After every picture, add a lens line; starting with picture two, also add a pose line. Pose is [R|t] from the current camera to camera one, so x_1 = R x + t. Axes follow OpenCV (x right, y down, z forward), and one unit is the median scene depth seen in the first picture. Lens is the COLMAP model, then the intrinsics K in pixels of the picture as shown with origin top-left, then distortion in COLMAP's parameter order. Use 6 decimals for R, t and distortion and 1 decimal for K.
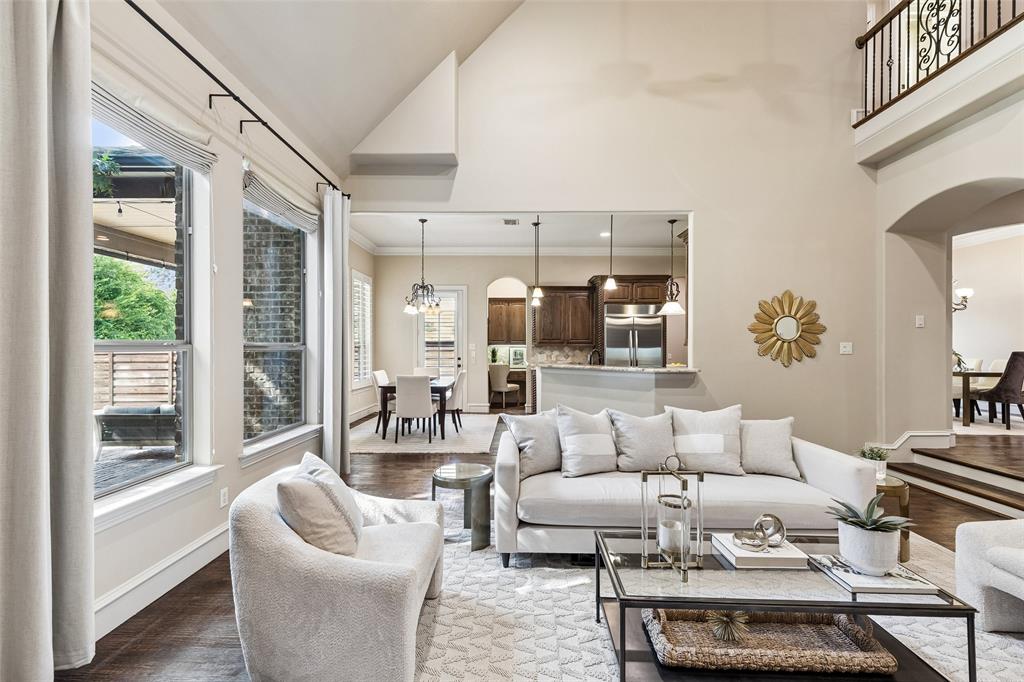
lens RADIAL K [[464.7, 0, 510.5], [0, 464.7, 345.5], [0, 0, 1]] dist [0.012790, -0.000392]
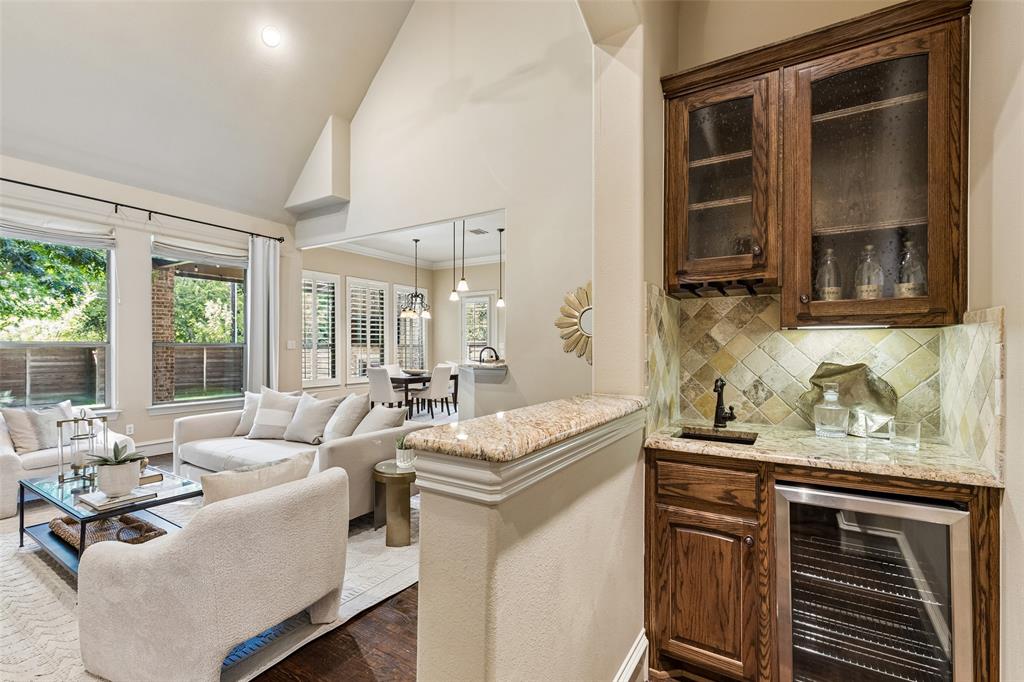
lens RADIAL K [[464.7, 0, 507.6], [0, 464.7, 346.1], [0, 0, 1]] dist [0.012790, -0.000392]
pose [[0.847216, -0.004414, -0.531231, 0.957027], [0.003789, 0.999990, -0.002266, 0.011944], [0.531235, -0.000093, 0.847224, 0.157531]]
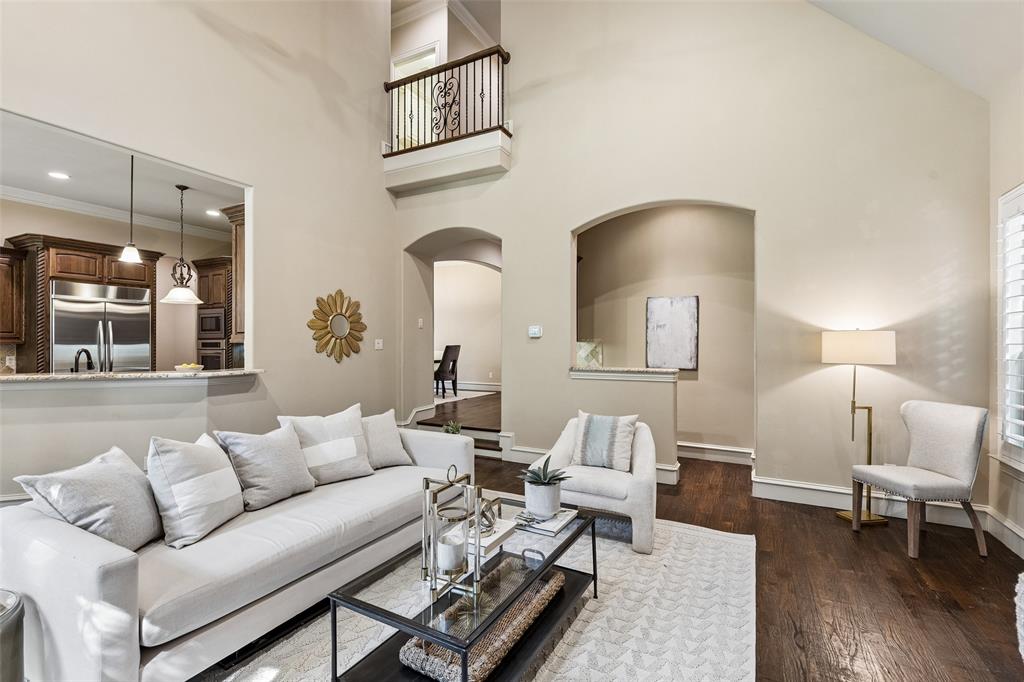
lens RADIAL K [[464.7, 0, 511.7], [0, 464.7, 340.9], [0, 0, 1]] dist [0.012790, -0.000392]
pose [[0.455272, -0.002223, 0.890350, -0.166543], [-0.001379, 0.999994, 0.003202, -0.006851], [-0.890352, -0.002686, 0.455266, 0.182973]]
